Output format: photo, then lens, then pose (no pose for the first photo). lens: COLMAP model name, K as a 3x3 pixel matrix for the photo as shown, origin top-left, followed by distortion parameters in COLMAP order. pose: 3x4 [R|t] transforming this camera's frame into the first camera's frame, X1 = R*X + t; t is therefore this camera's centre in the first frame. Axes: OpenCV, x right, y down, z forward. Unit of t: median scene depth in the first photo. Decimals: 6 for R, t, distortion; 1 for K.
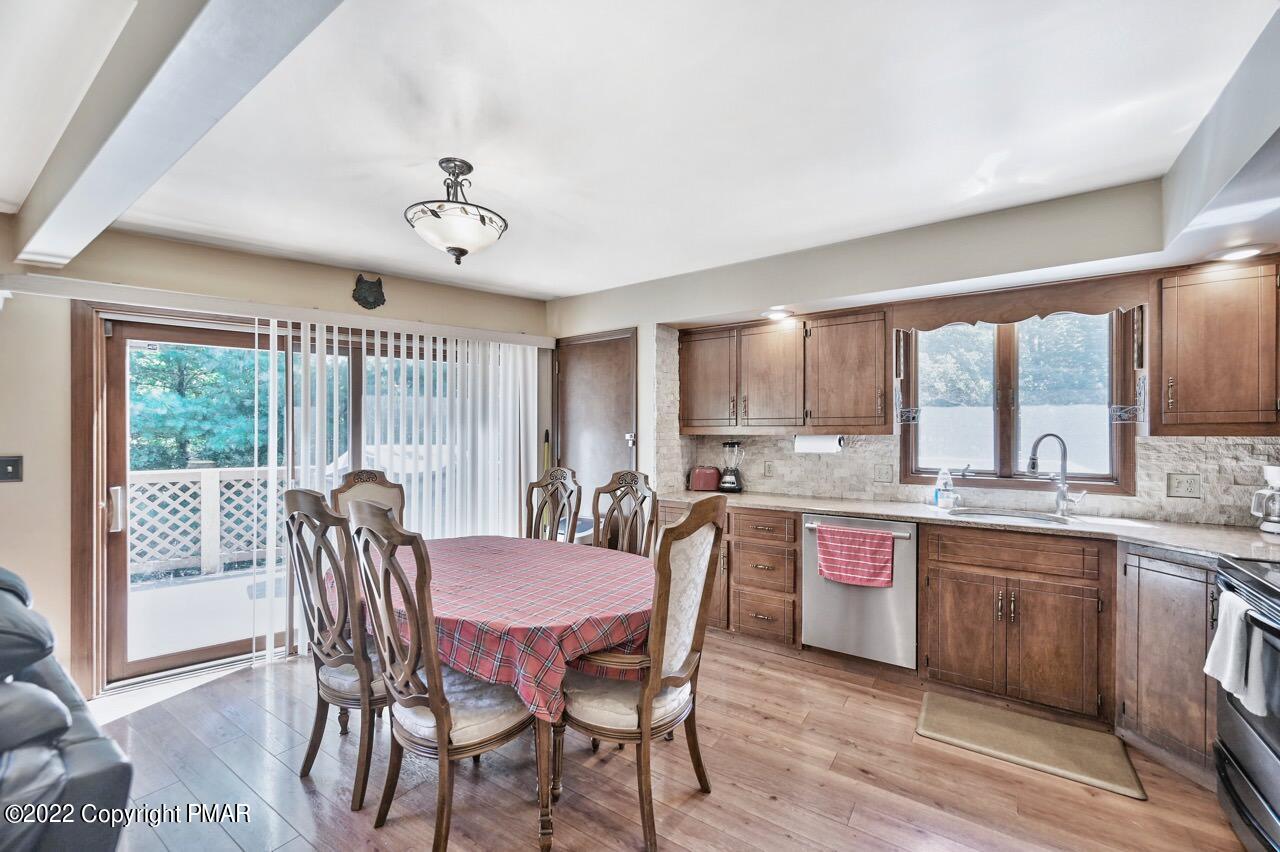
lens RADIAL K [[514.5, 0, 642.8], [0, 514.5, 433.7], [0, 0, 1]] dist [0.001892, 0.000316]
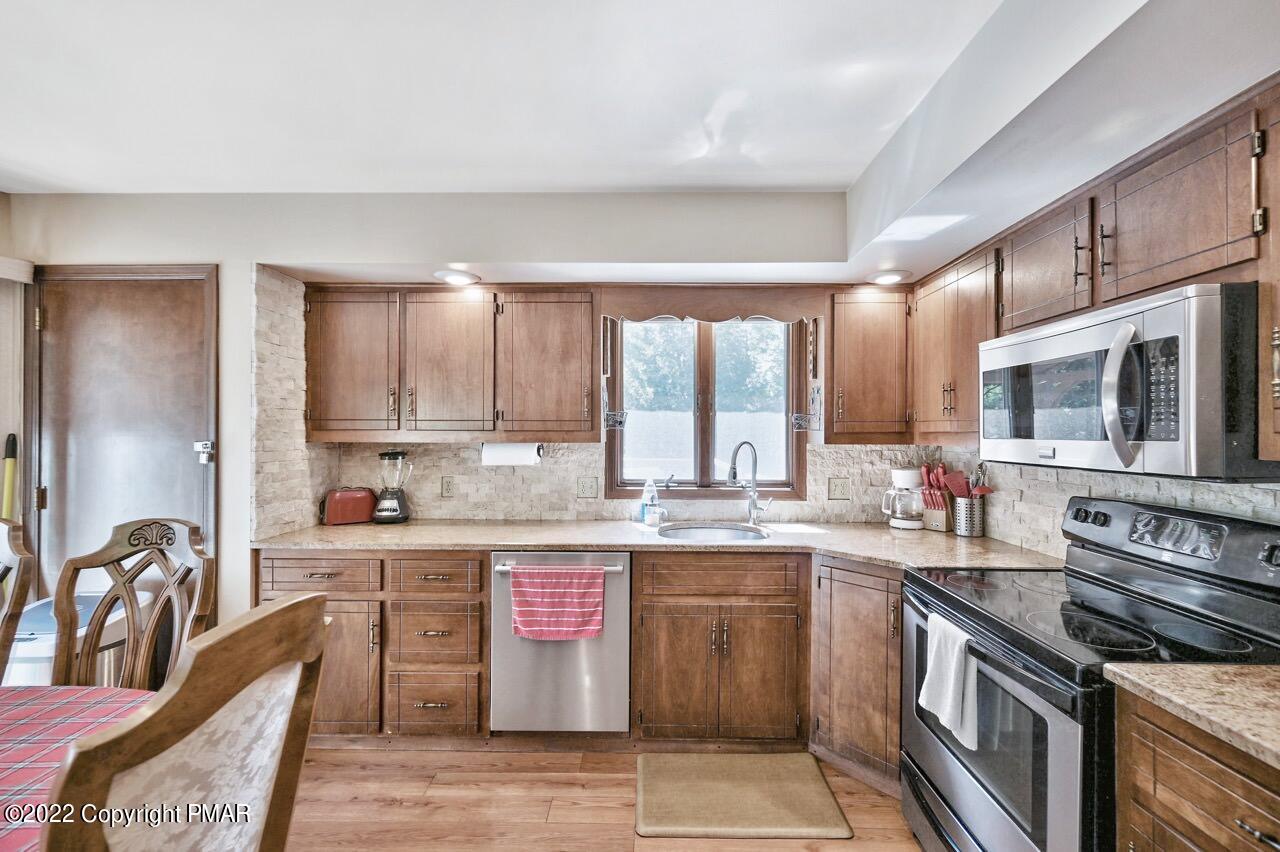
lens RADIAL K [[514.5, 0, 642.8], [0, 514.5, 433.7], [0, 0, 1]] dist [0.001892, 0.000316]
pose [[0.835094, 0.001332, 0.550106, 0.090094], [-0.002387, 0.999996, 0.001203, -0.014242], [-0.550103, -0.002318, 0.835094, 0.280036]]
